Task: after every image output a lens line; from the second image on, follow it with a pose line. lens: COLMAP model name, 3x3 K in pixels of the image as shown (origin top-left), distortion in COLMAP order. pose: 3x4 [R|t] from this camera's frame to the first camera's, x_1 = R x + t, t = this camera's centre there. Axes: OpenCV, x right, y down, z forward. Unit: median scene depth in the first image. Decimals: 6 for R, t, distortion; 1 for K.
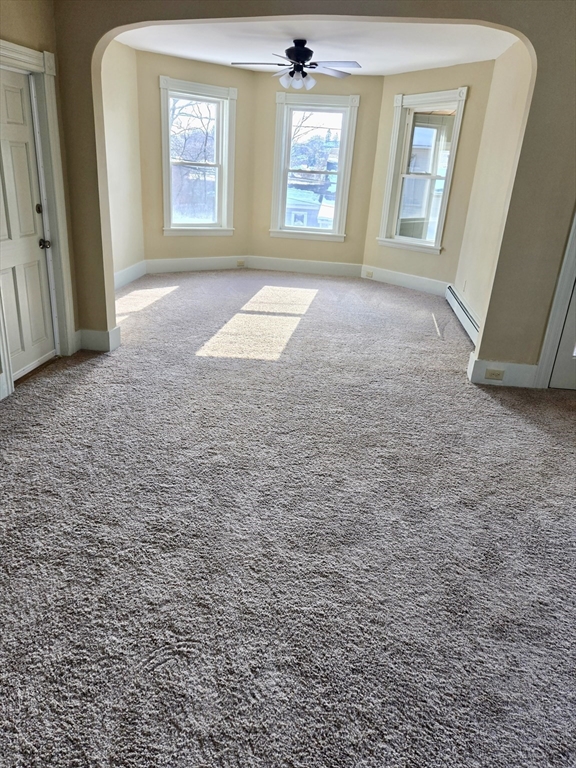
lens RADIAL K [[543.6, 0, 288.0], [0, 543.6, 384.0], [0, 0, 1]] dist [0.011755, 0.001745]
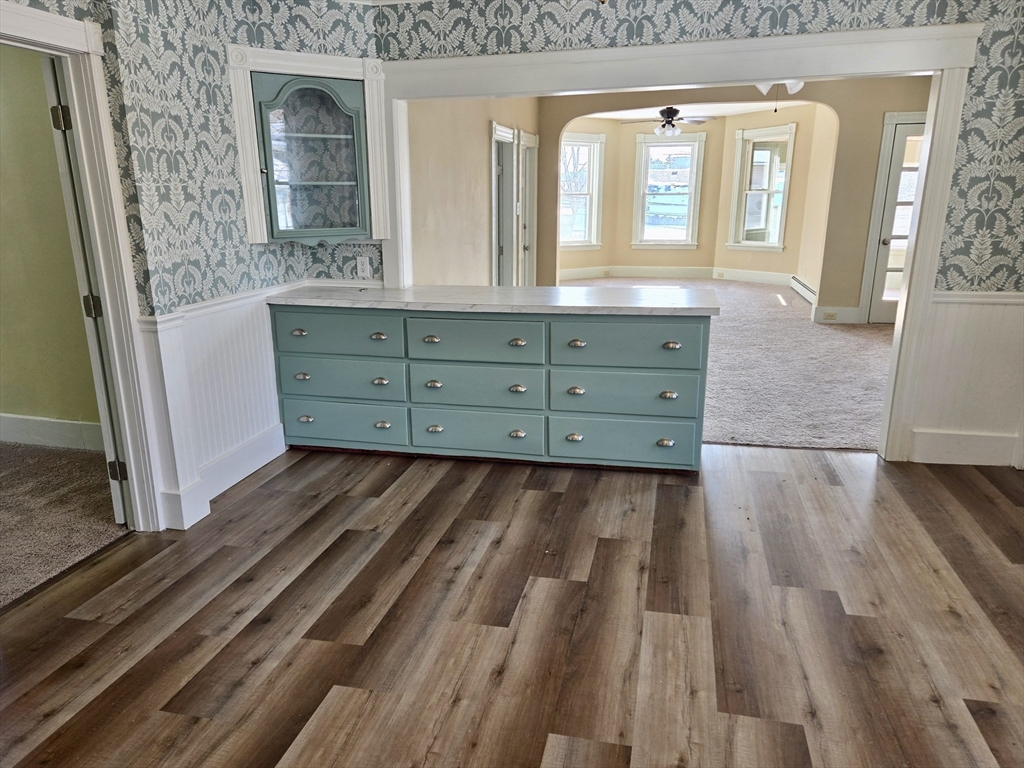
lens RADIAL K [[679.5, 0, 512.0], [0, 679.5, 384.0], [0, 0, 1]] dist [0.000177, -0.000591]
pose [[0.993946, -0.036281, -0.103703, -0.176431], [0.025042, 0.993869, -0.107694, 0.204043], [0.106974, 0.104445, 0.988761, -0.537826]]
